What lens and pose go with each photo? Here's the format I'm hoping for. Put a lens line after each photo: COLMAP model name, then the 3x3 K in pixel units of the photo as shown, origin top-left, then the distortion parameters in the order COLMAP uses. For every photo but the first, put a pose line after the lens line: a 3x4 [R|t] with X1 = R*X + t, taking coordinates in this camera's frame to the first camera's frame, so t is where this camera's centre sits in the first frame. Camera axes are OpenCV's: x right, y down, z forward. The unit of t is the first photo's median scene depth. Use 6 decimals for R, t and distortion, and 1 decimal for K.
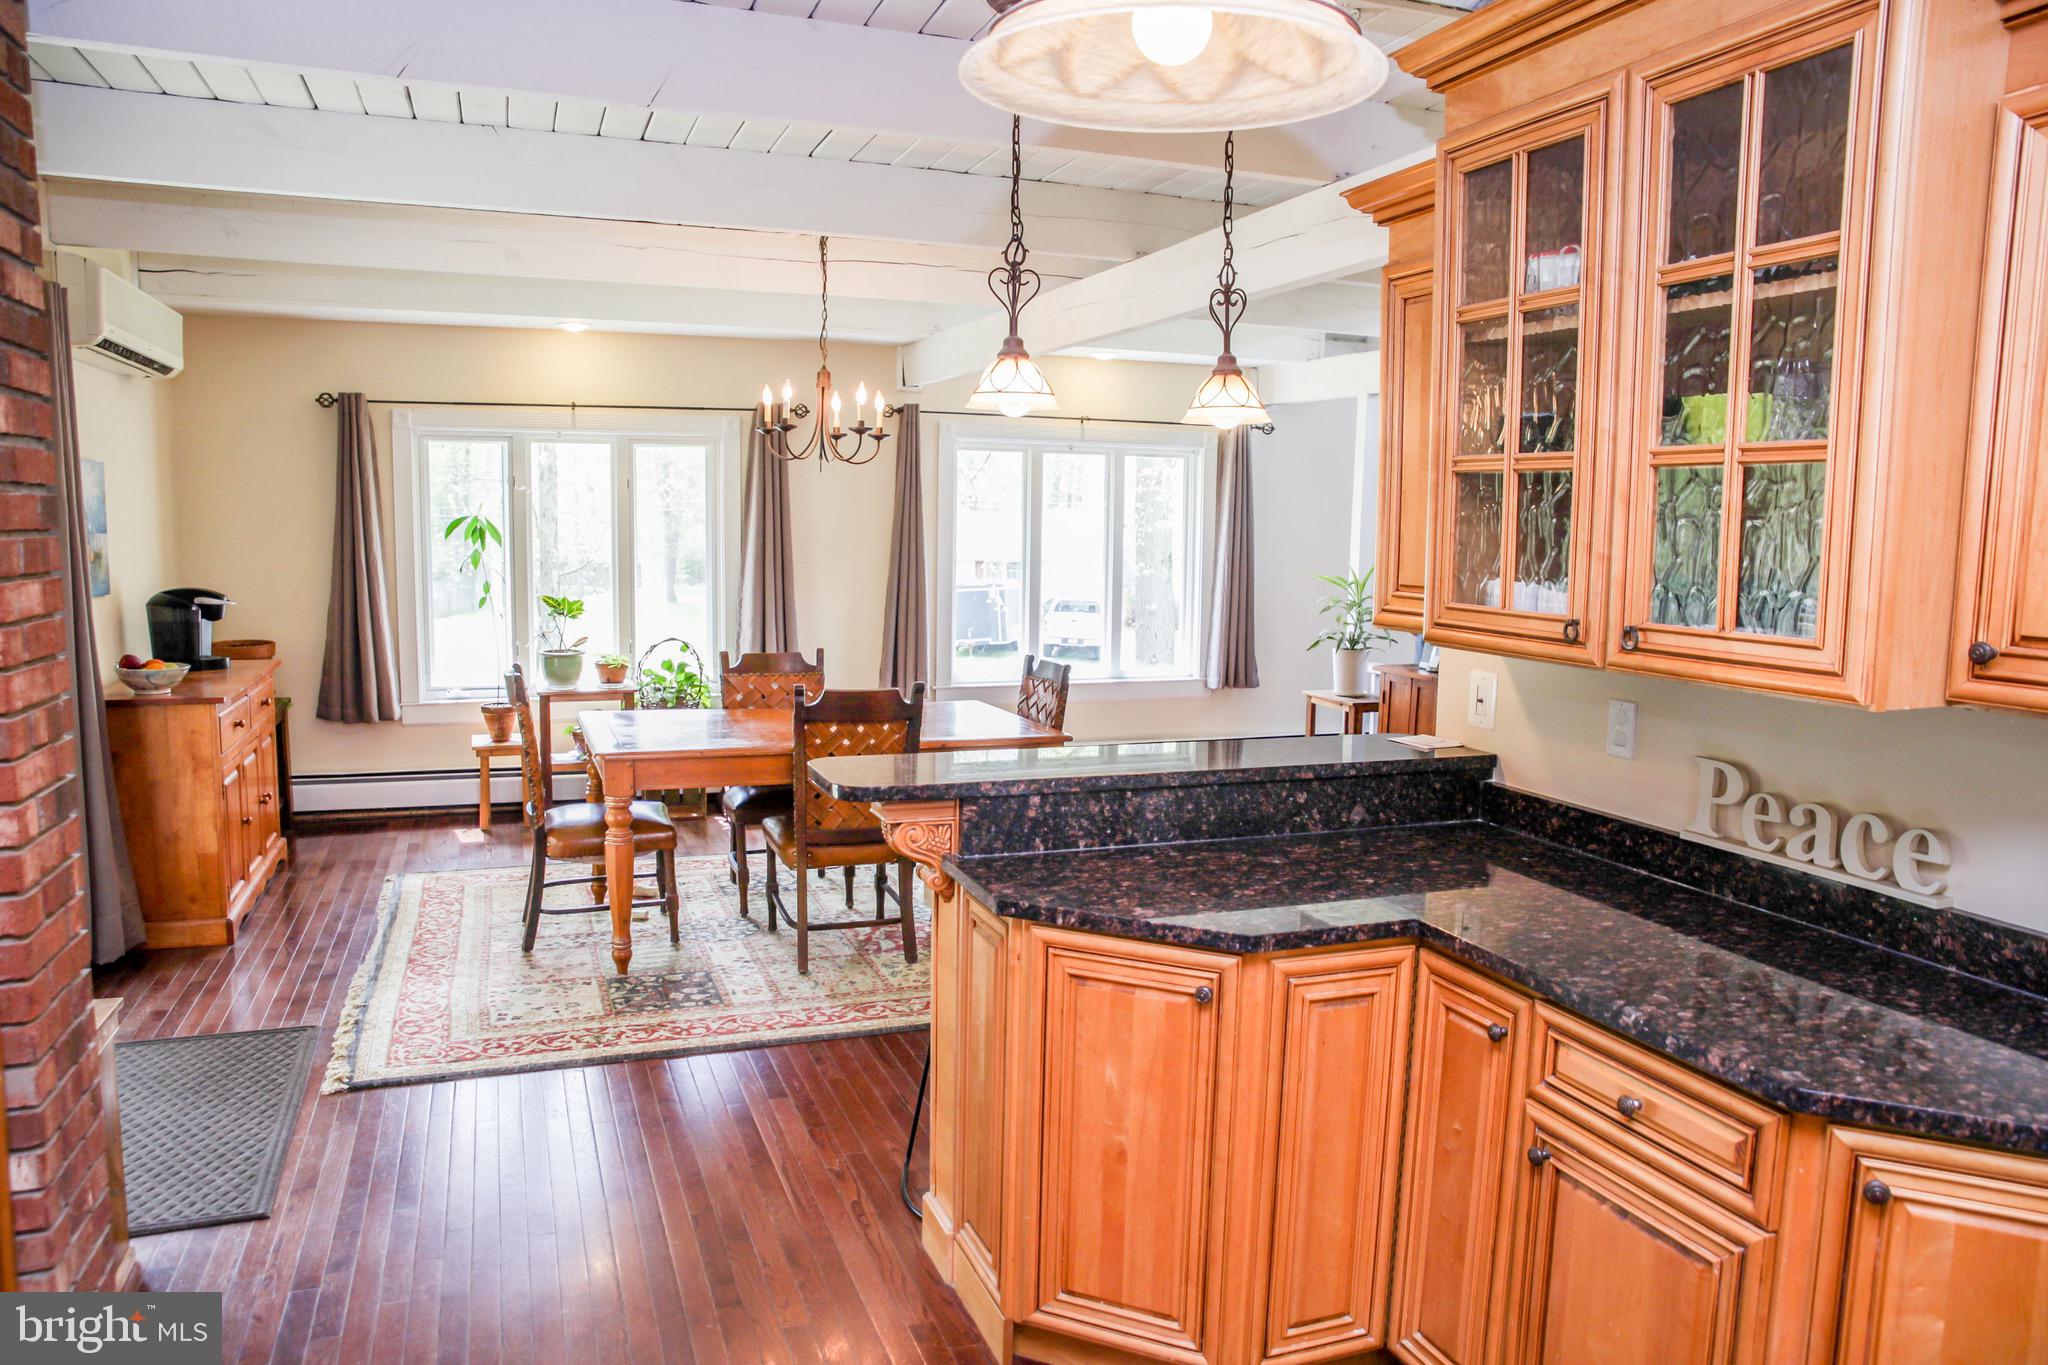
lens RADIAL K [[1423.9, 0, 1024.6], [0, 1423.9, 679.3], [0, 0, 1]] dist [0.001550, 0.001819]
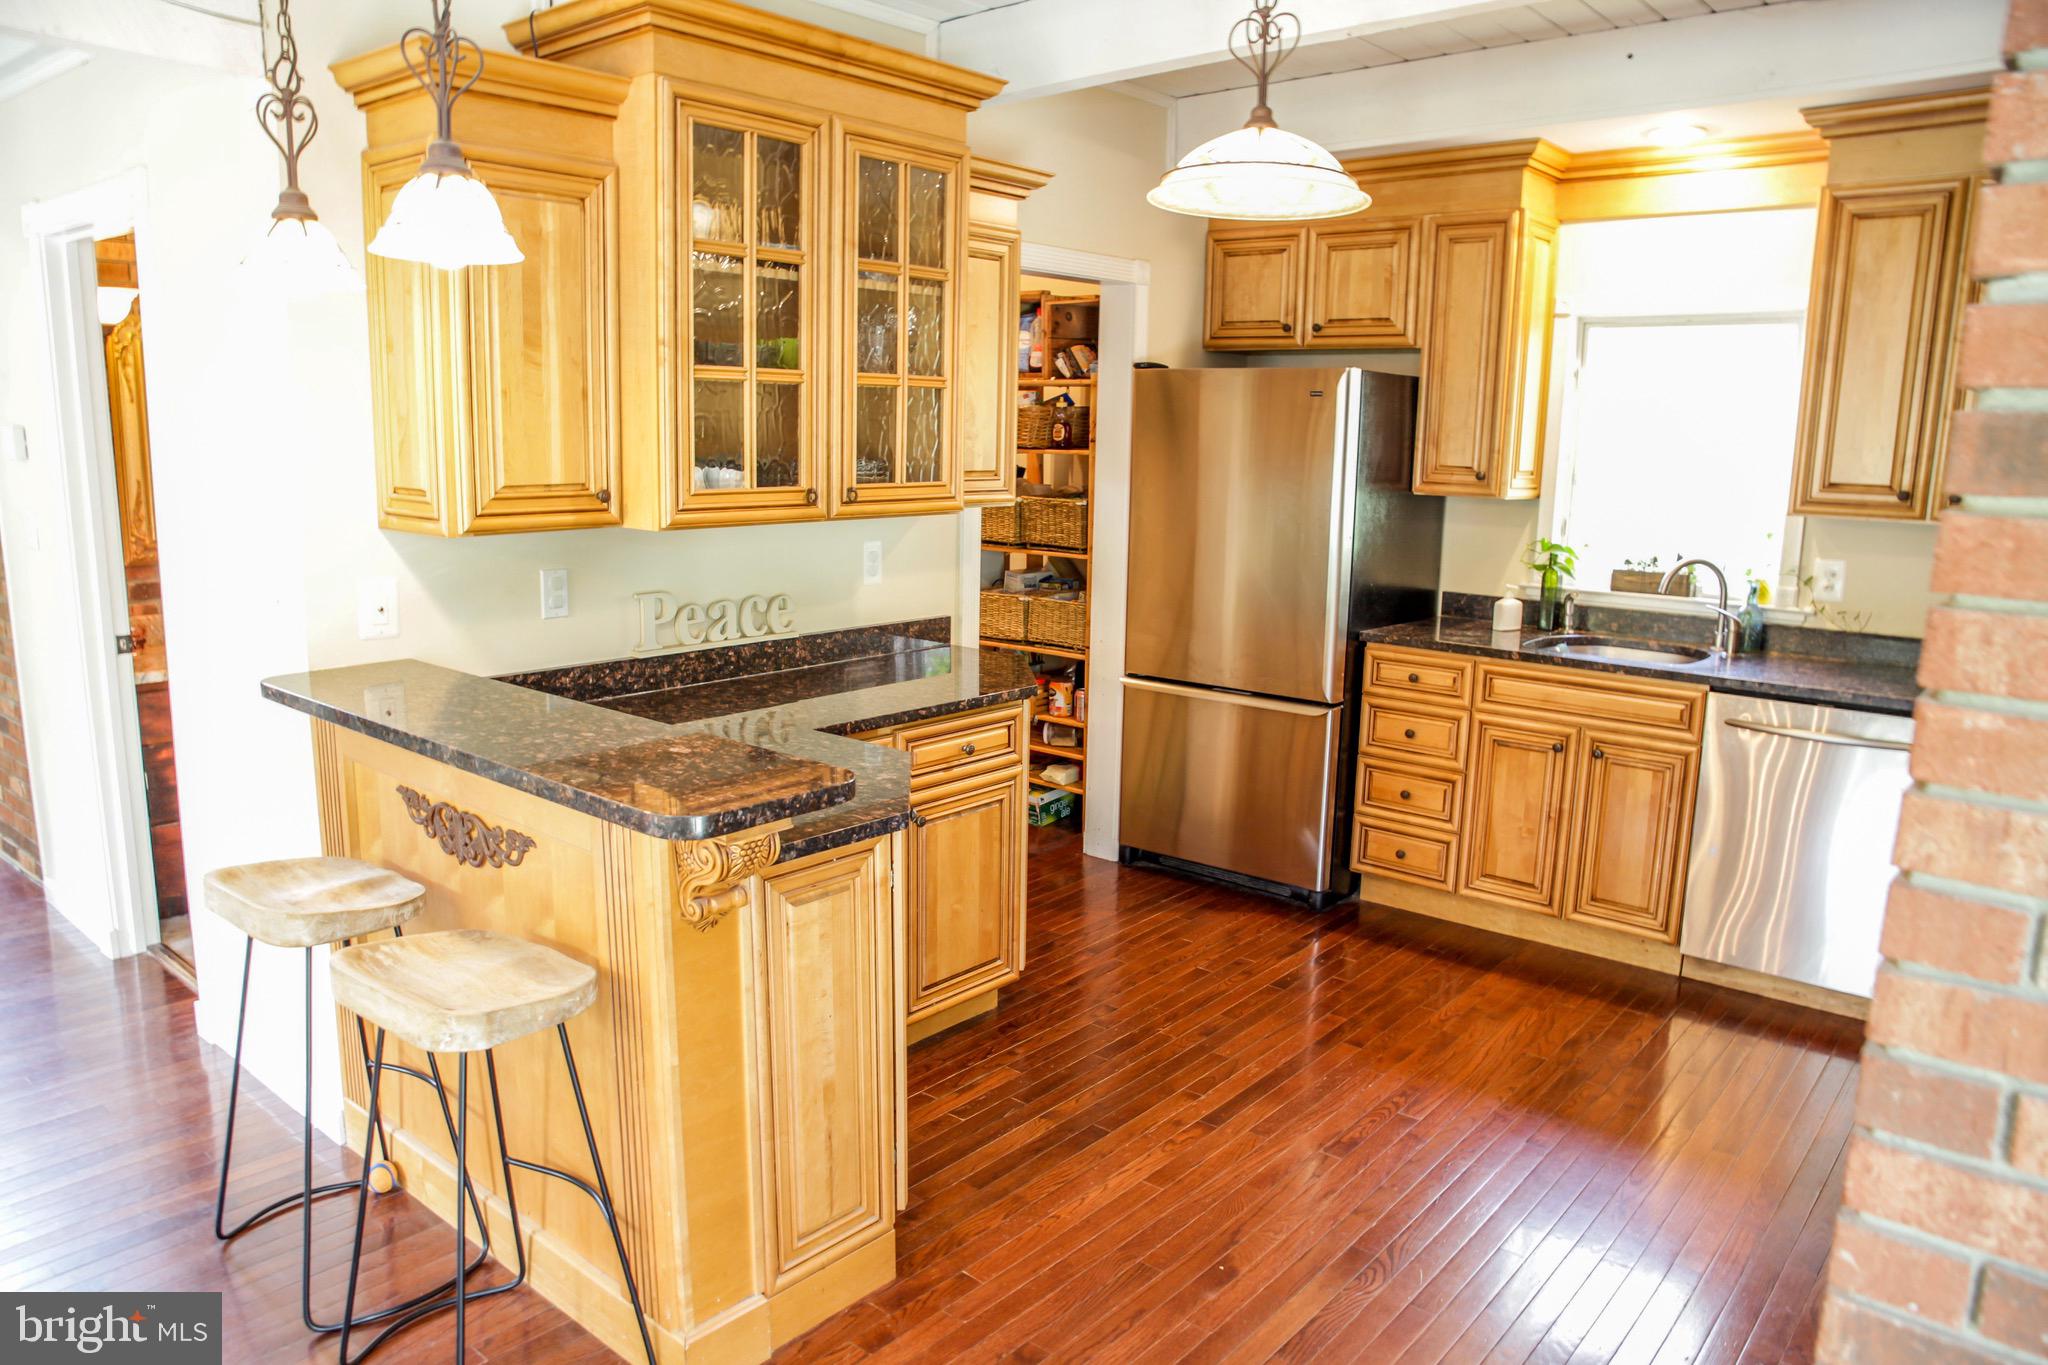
lens RADIAL K [[1400.7, 0, 1017.1], [0, 1400.7, 694.7], [0, 0, 1]] dist [-0.128585, 0.088981]
pose [[-0.484221, -0.183716, 0.855440, -0.913916], [0.079414, 0.964443, 0.252078, -0.171371], [-0.871334, 0.189995, -0.452414, 1.433442]]
